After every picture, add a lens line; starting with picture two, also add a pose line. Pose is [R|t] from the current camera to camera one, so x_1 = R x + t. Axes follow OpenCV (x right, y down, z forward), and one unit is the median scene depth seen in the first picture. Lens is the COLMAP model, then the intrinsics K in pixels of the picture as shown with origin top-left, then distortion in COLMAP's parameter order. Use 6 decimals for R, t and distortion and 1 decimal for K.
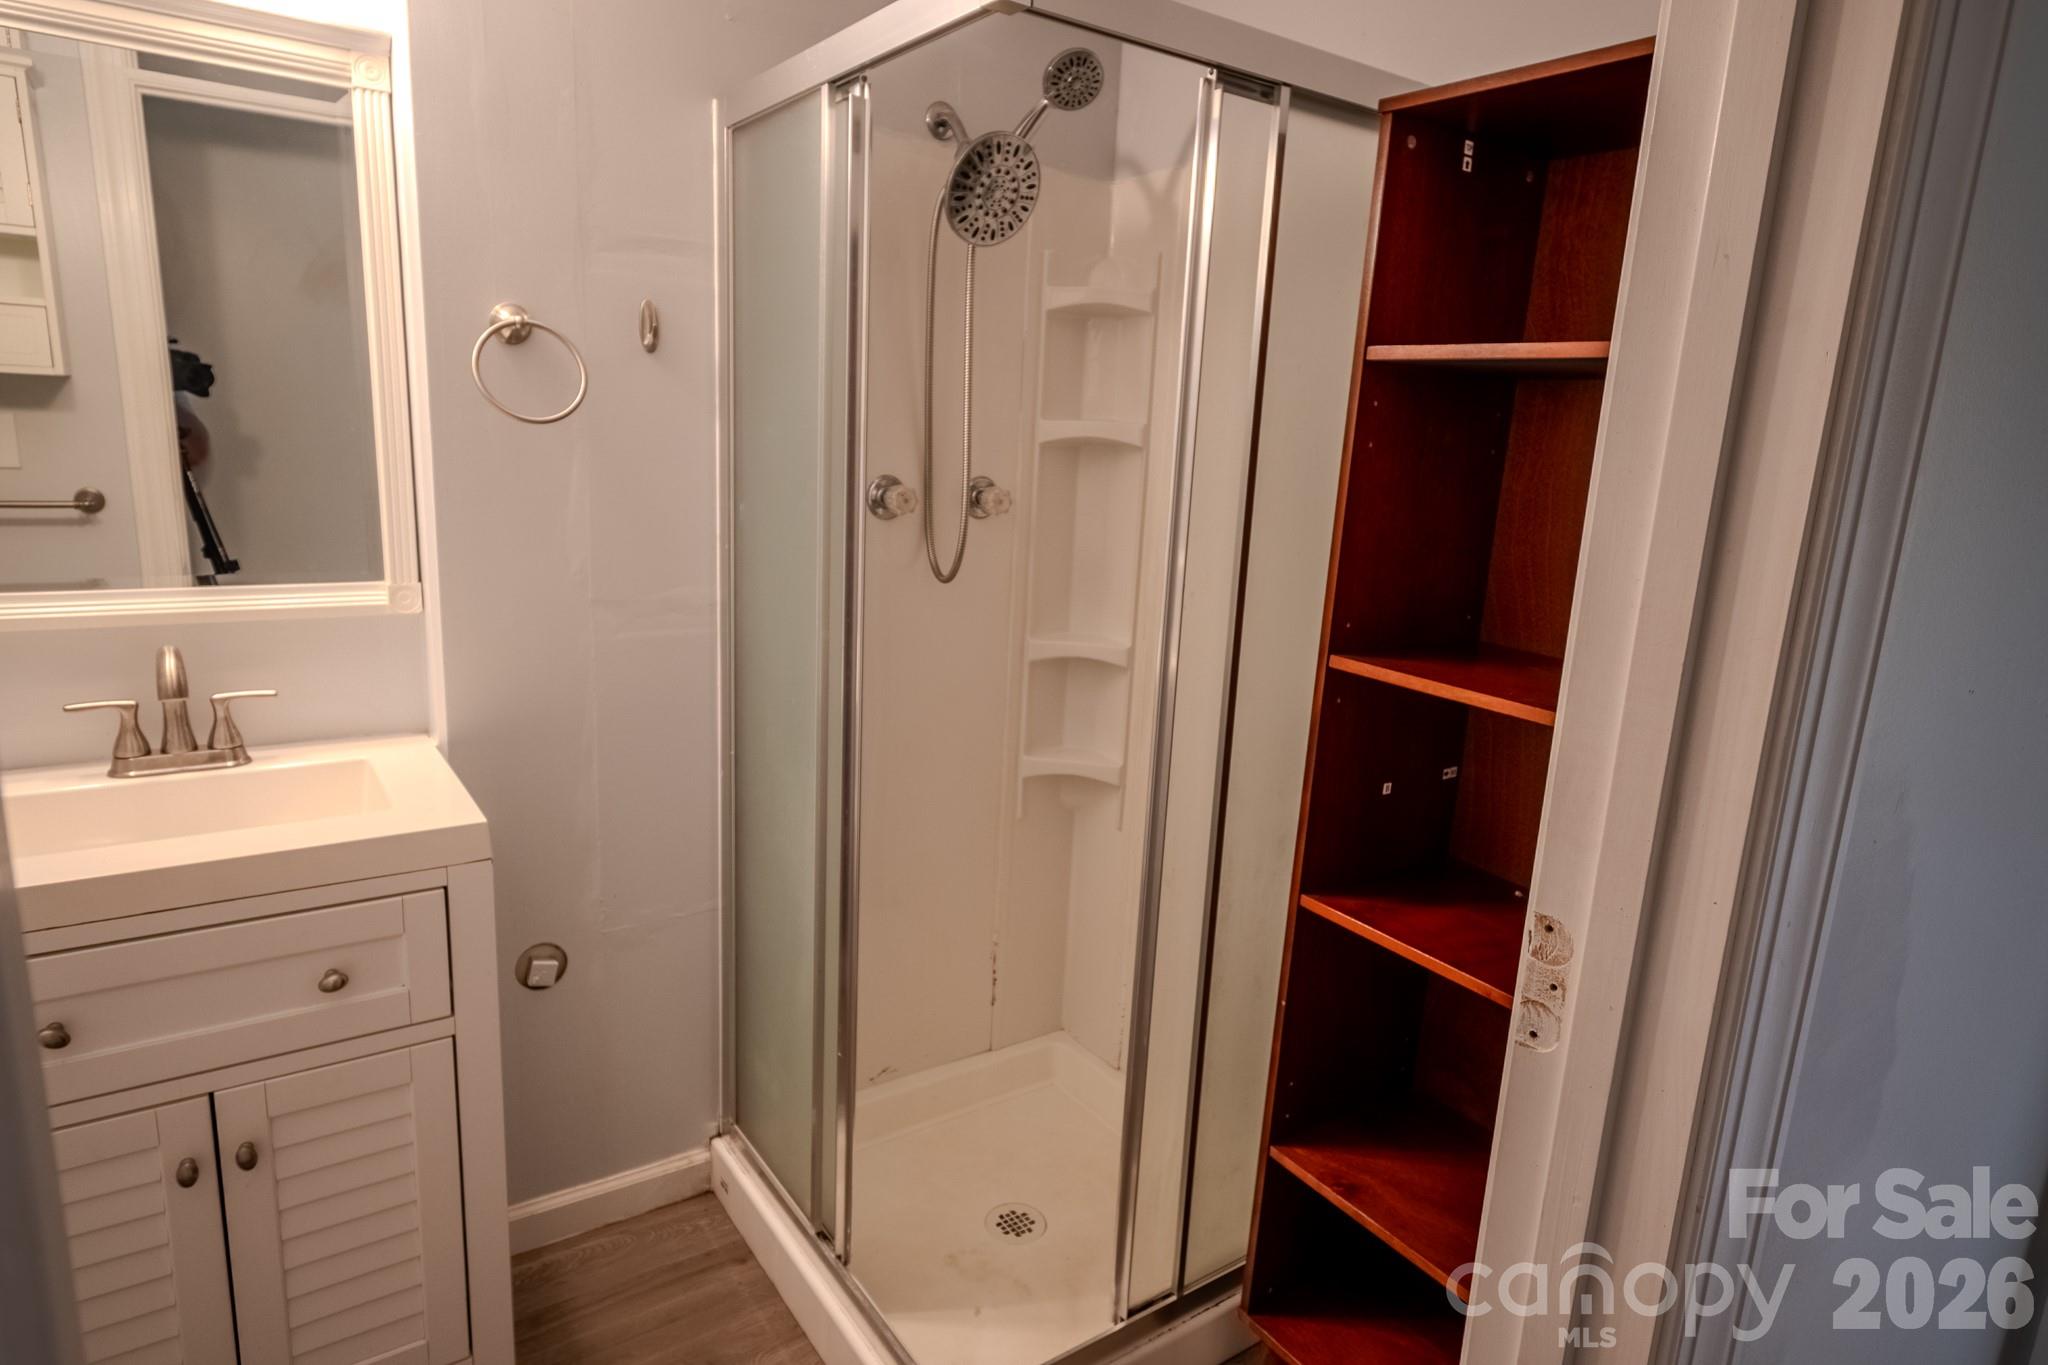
lens RADIAL K [[1163.4, 0, 1022.8], [0, 1163.4, 676.5], [0, 0, 1]] dist [0.001004, -0.000088]
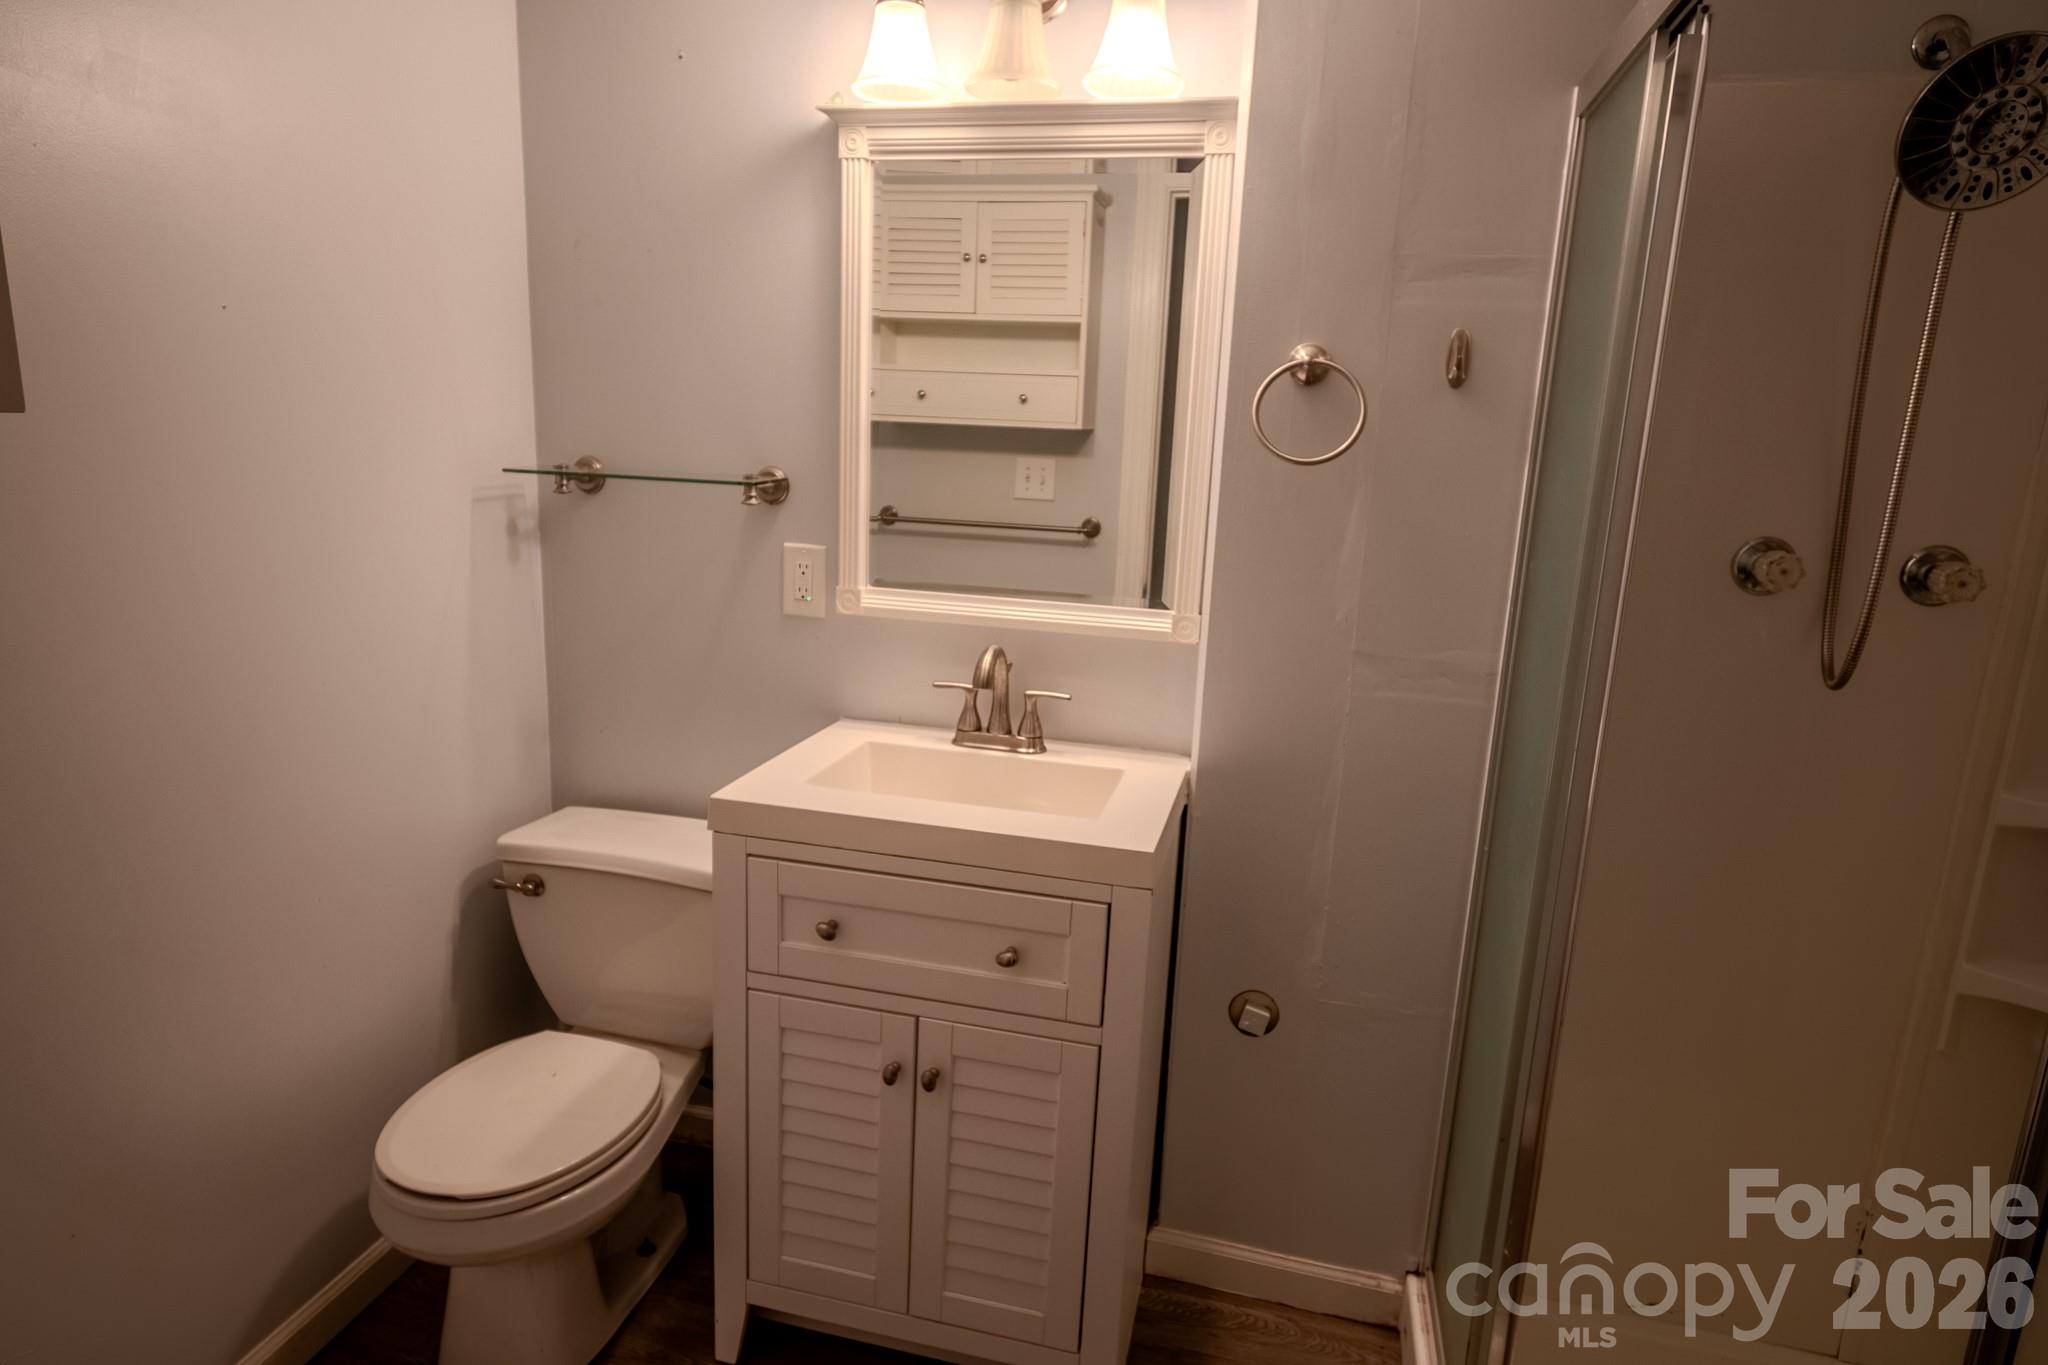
lens RADIAL K [[1163.4, 0, 1022.8], [0, 1163.4, 676.5], [0, 0, 1]] dist [0.001004, -0.000088]
pose [[0.656112, 0.136797, -0.742161, 0.164550], [-0.167762, 0.985265, 0.033295, -0.034392], [0.735780, 0.102662, 0.669394, 0.185228]]
